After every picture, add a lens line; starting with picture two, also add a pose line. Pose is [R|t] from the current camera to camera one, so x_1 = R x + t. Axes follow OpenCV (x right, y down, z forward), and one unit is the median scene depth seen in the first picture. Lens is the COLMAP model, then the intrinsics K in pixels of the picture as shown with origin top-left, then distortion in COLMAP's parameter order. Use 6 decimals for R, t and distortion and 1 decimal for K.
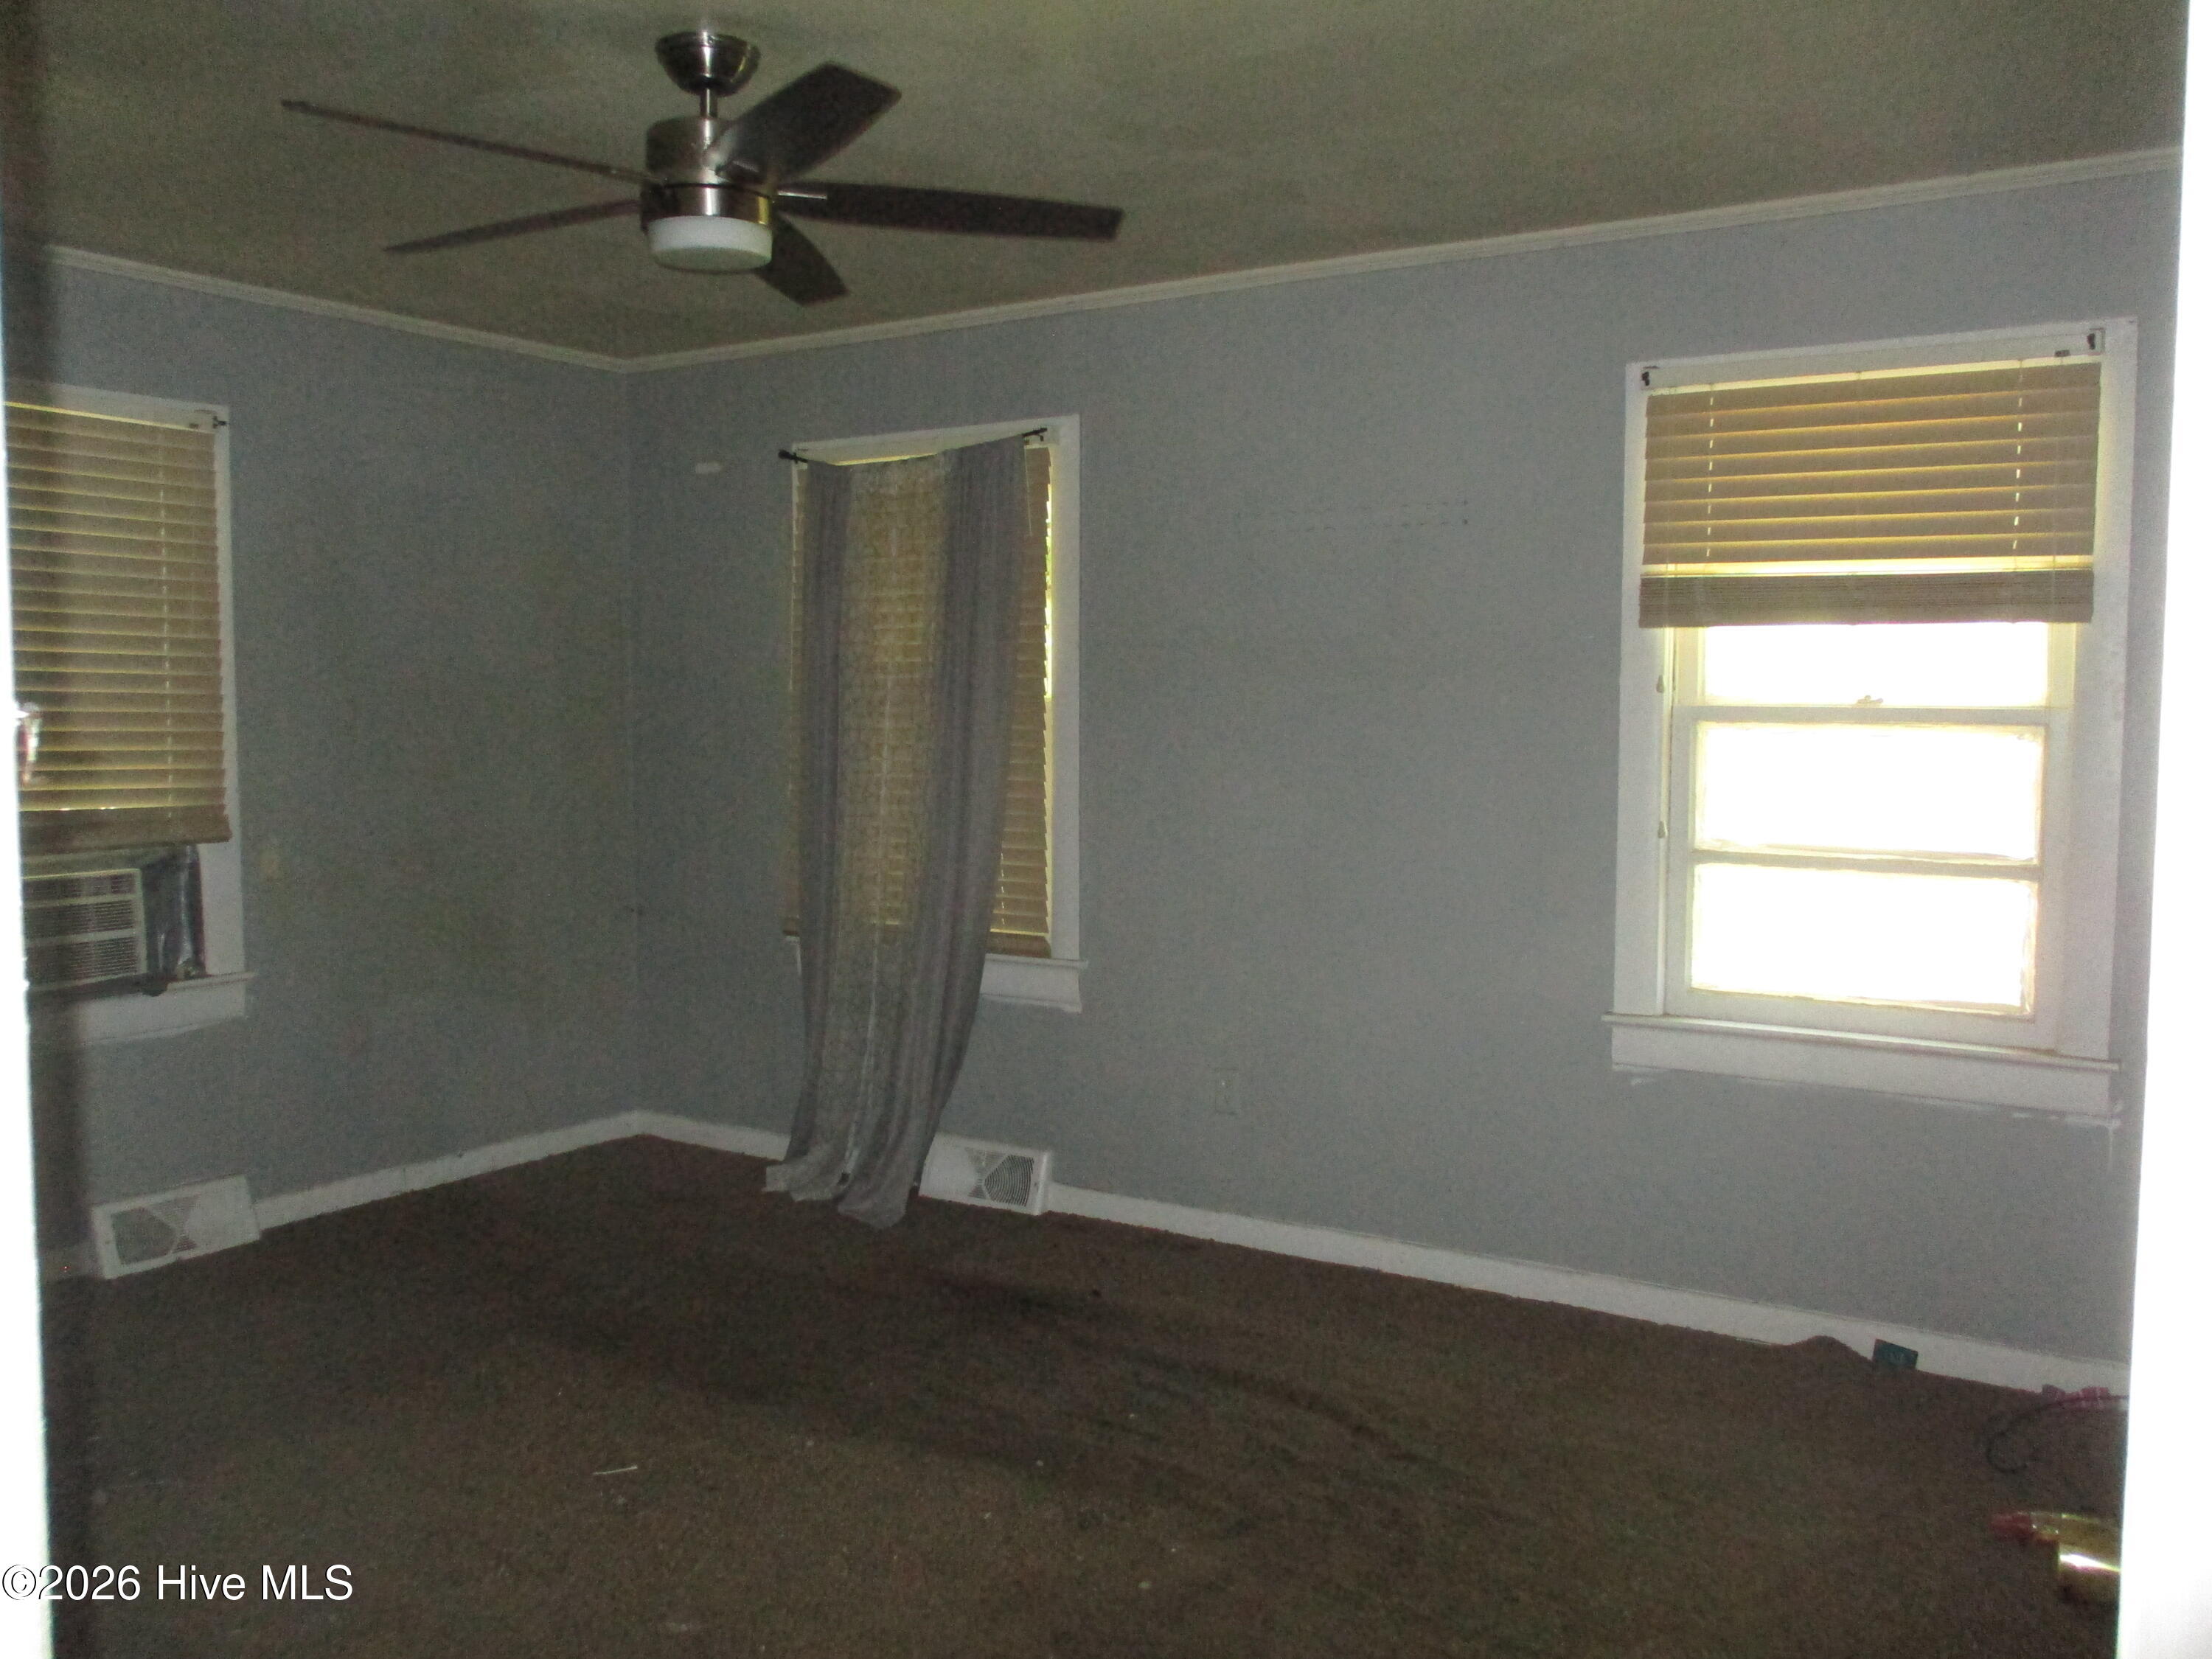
lens RADIAL K [[1898.6, 0, 1106.0], [0, 1898.6, 829.5], [0, 0, 1]] dist [-0.020862, 0.006989]
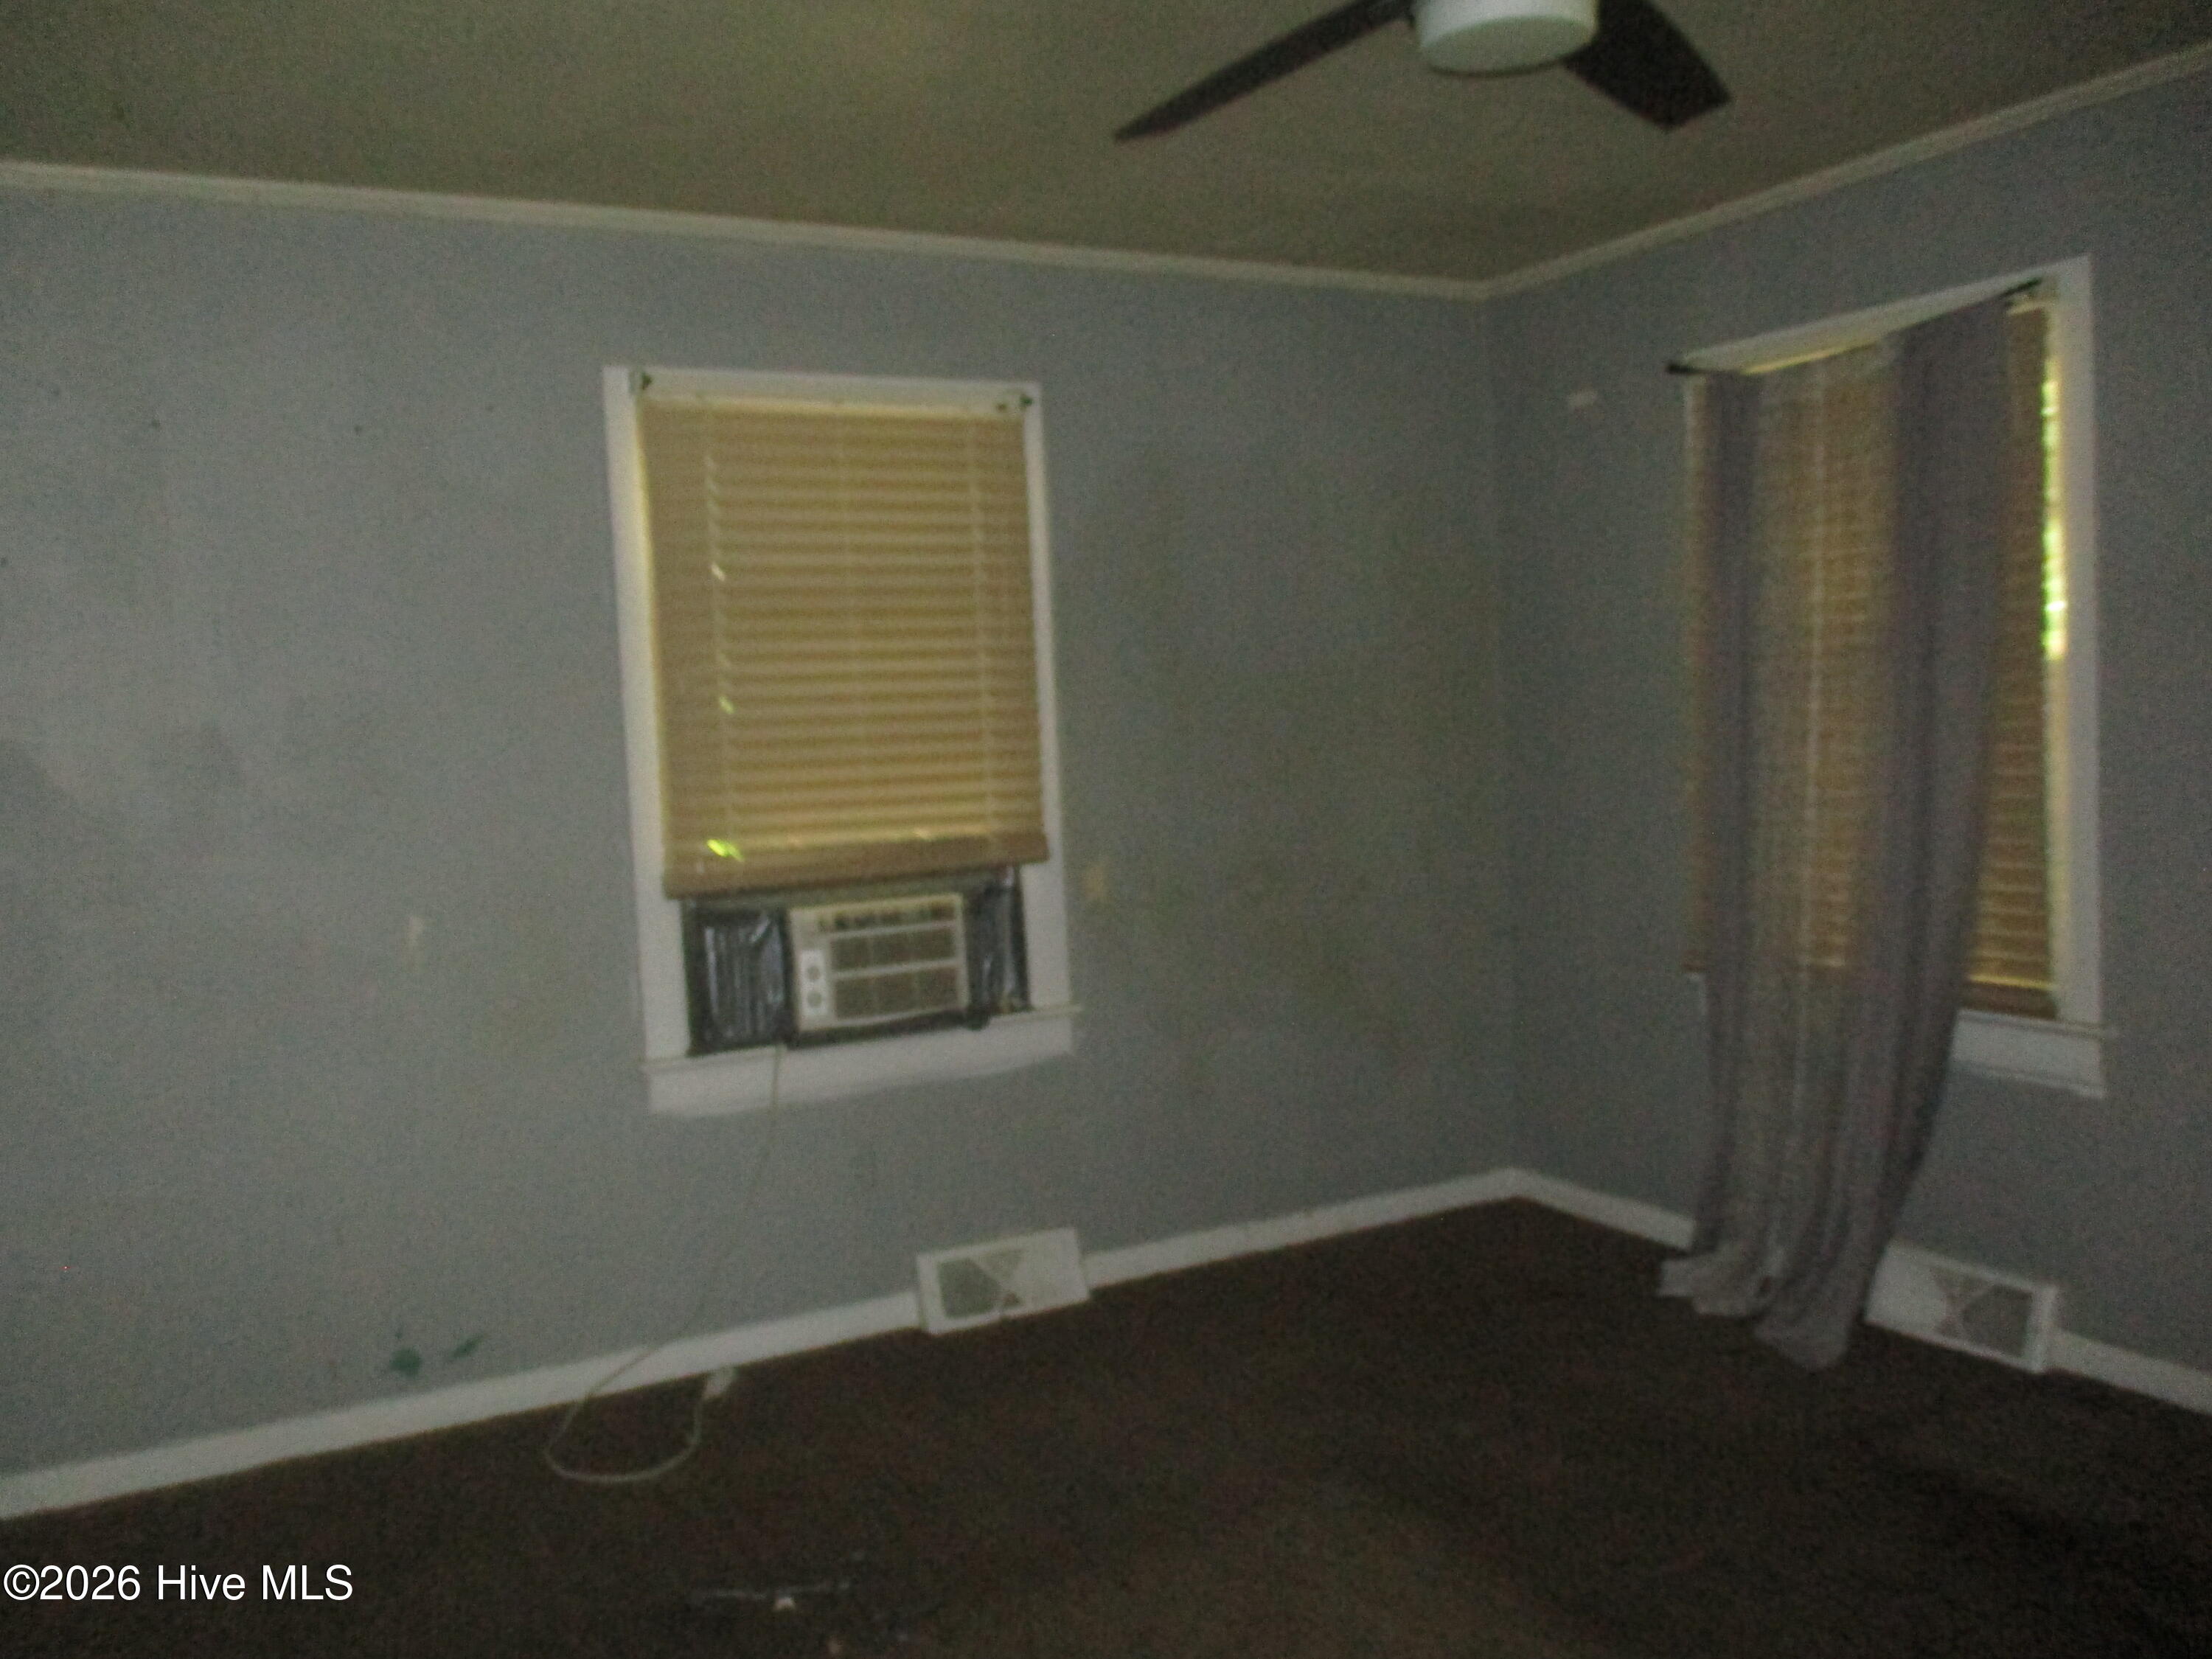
lens RADIAL K [[1898.6, 0, 1106.0], [0, 1898.6, 829.5], [0, 0, 1]] dist [-0.020862, 0.006989]
pose [[0.880834, -0.008434, -0.473349, -0.006554], [0.015934, 0.999803, 0.011837, -0.018936], [0.473156, -0.017969, 0.880795, 0.196051]]
